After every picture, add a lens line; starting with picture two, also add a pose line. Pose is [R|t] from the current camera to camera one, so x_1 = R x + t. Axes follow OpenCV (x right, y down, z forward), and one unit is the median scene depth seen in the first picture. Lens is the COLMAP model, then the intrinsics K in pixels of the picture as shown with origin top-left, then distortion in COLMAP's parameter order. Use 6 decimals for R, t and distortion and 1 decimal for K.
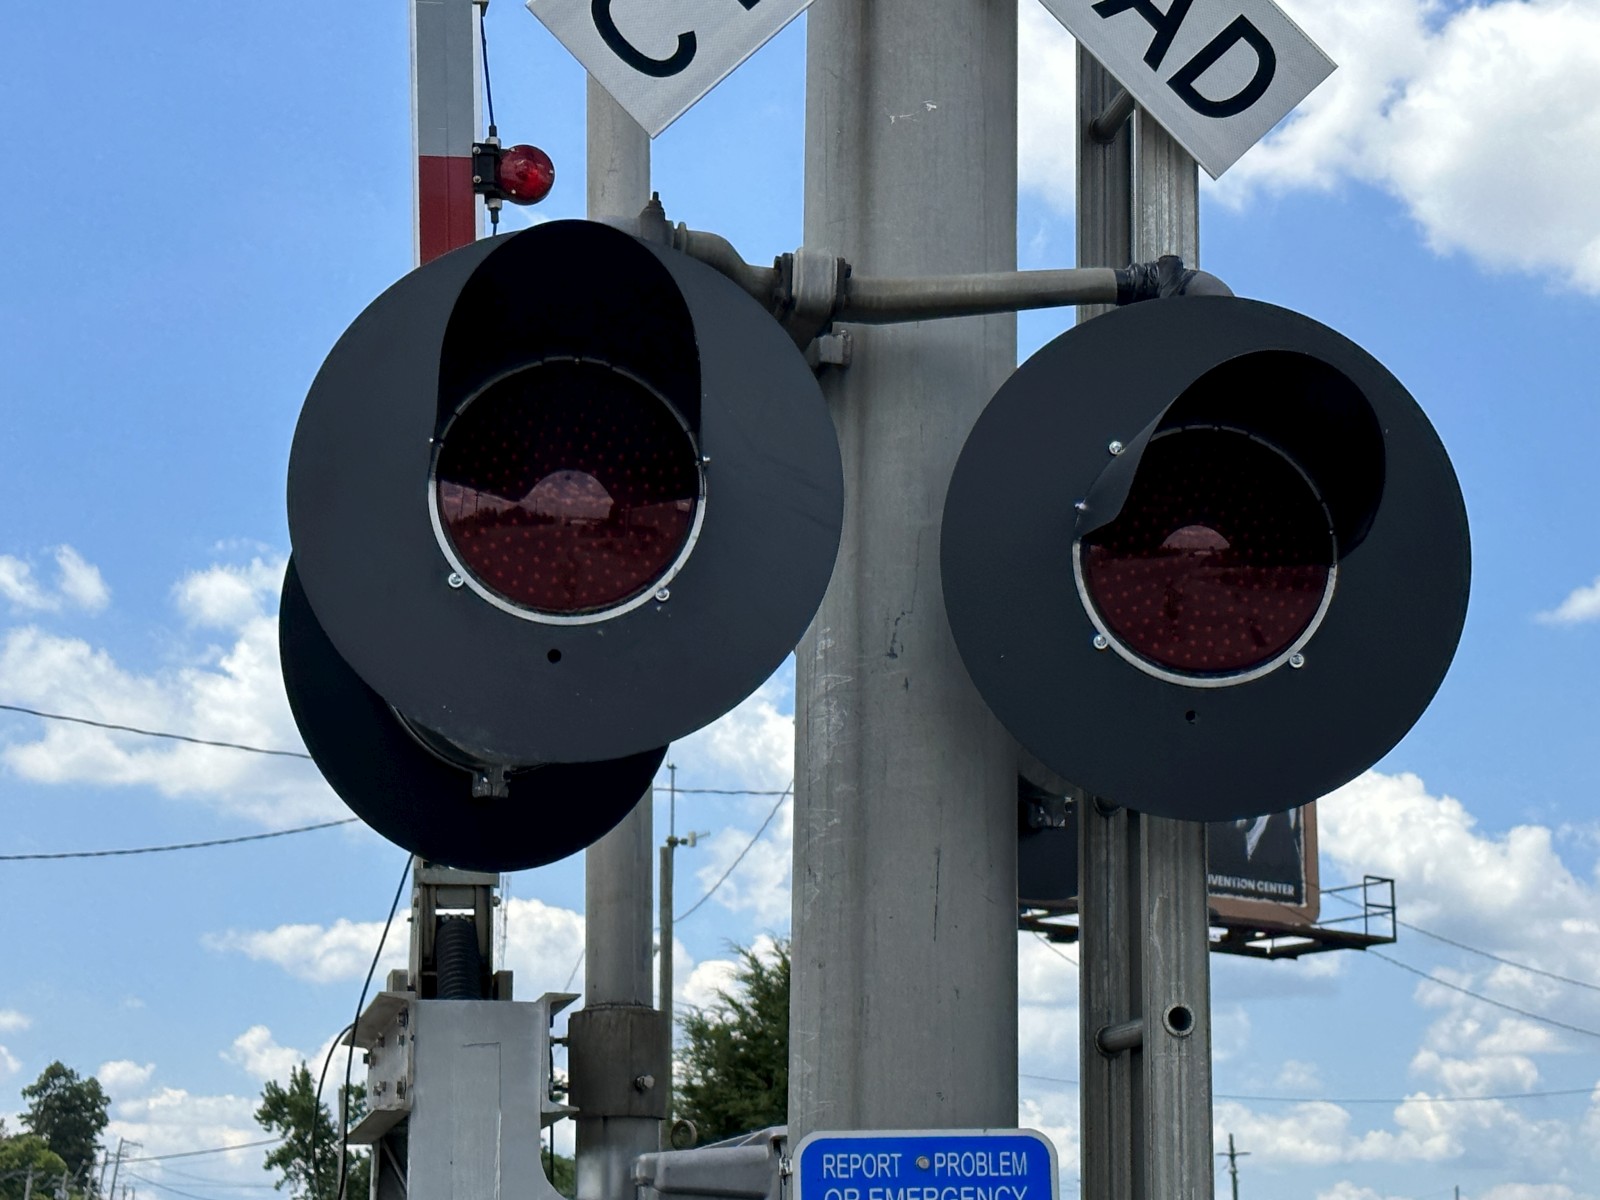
lens RADIAL K [[3135.3, 0, 725.4], [0, 3135.3, 598.5], [0, 0, 1]] dist [0.138195, 0.055312]
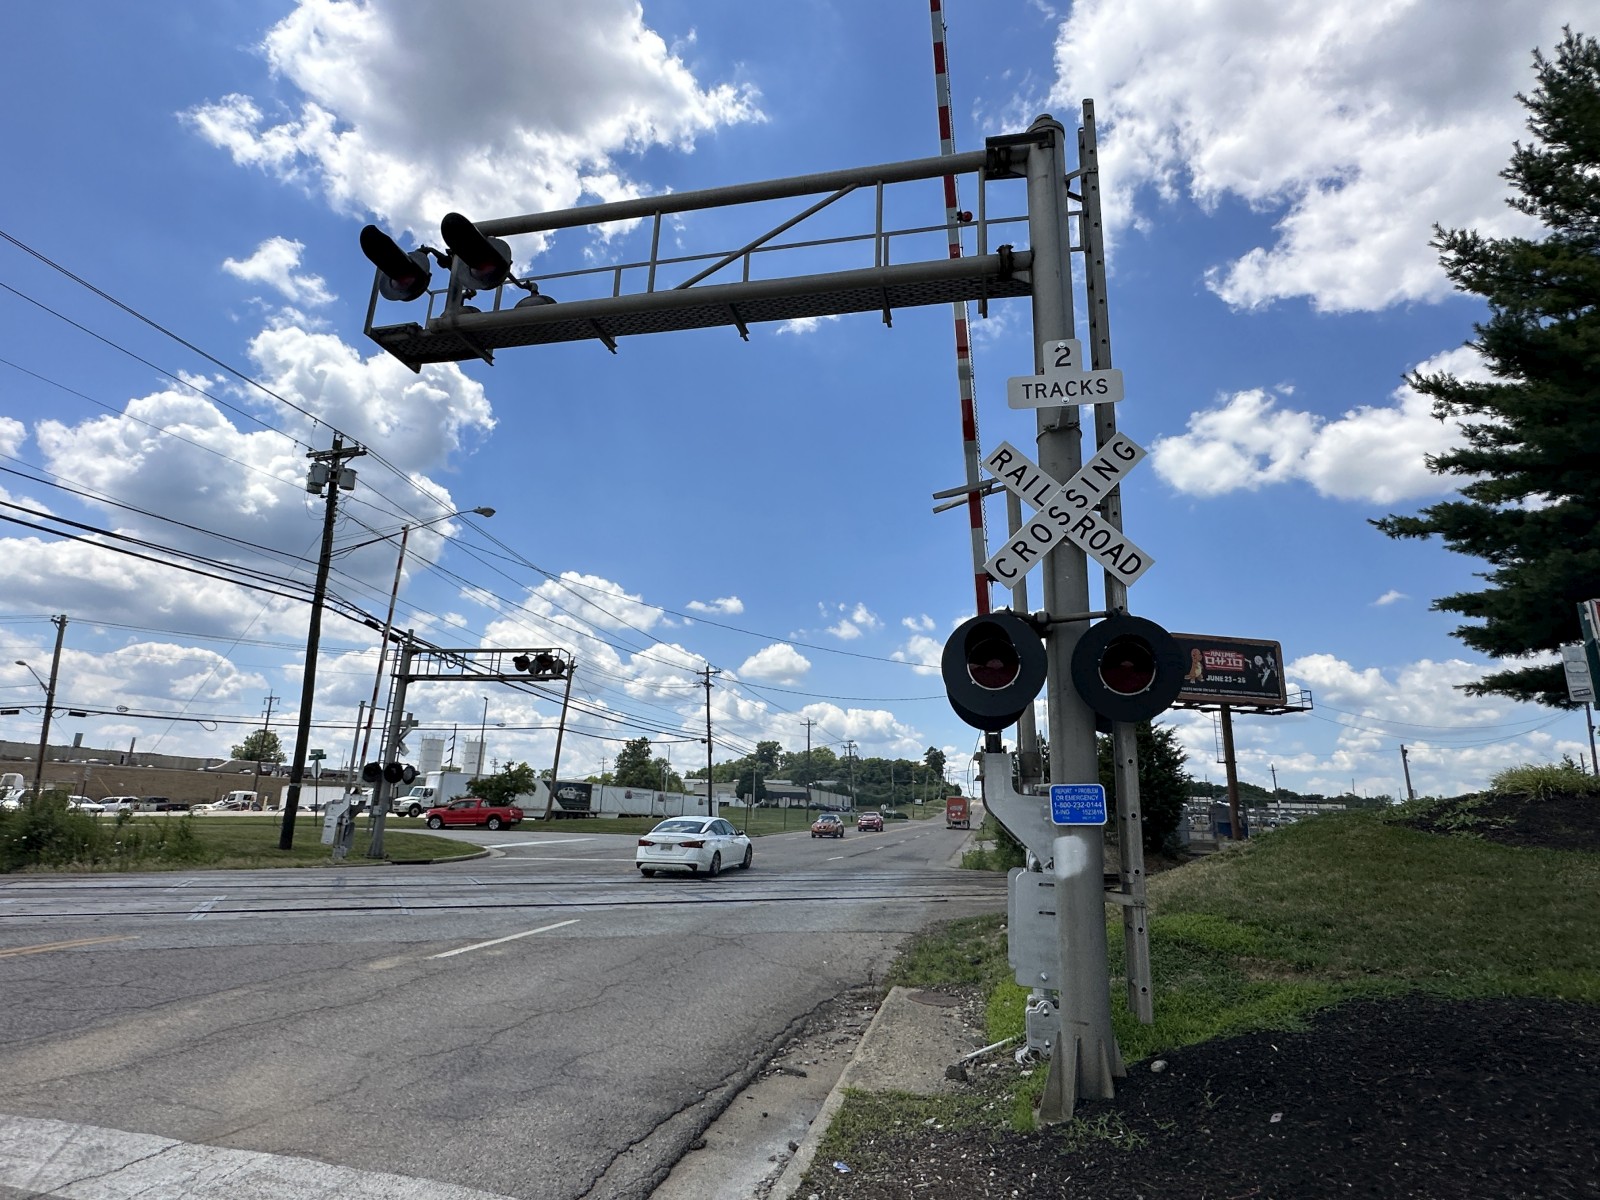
lens RADIAL K [[817.1, 0, 800.0], [0, 817.1, 600.0], [0, 0, 1]] dist [0.000744, 0.000180]
pose [[0.934622, -0.075586, -0.347518, 0.116240], [0.064562, 0.996978, -0.043212, -0.091140], [0.349734, 0.017950, 0.936677, -0.364023]]
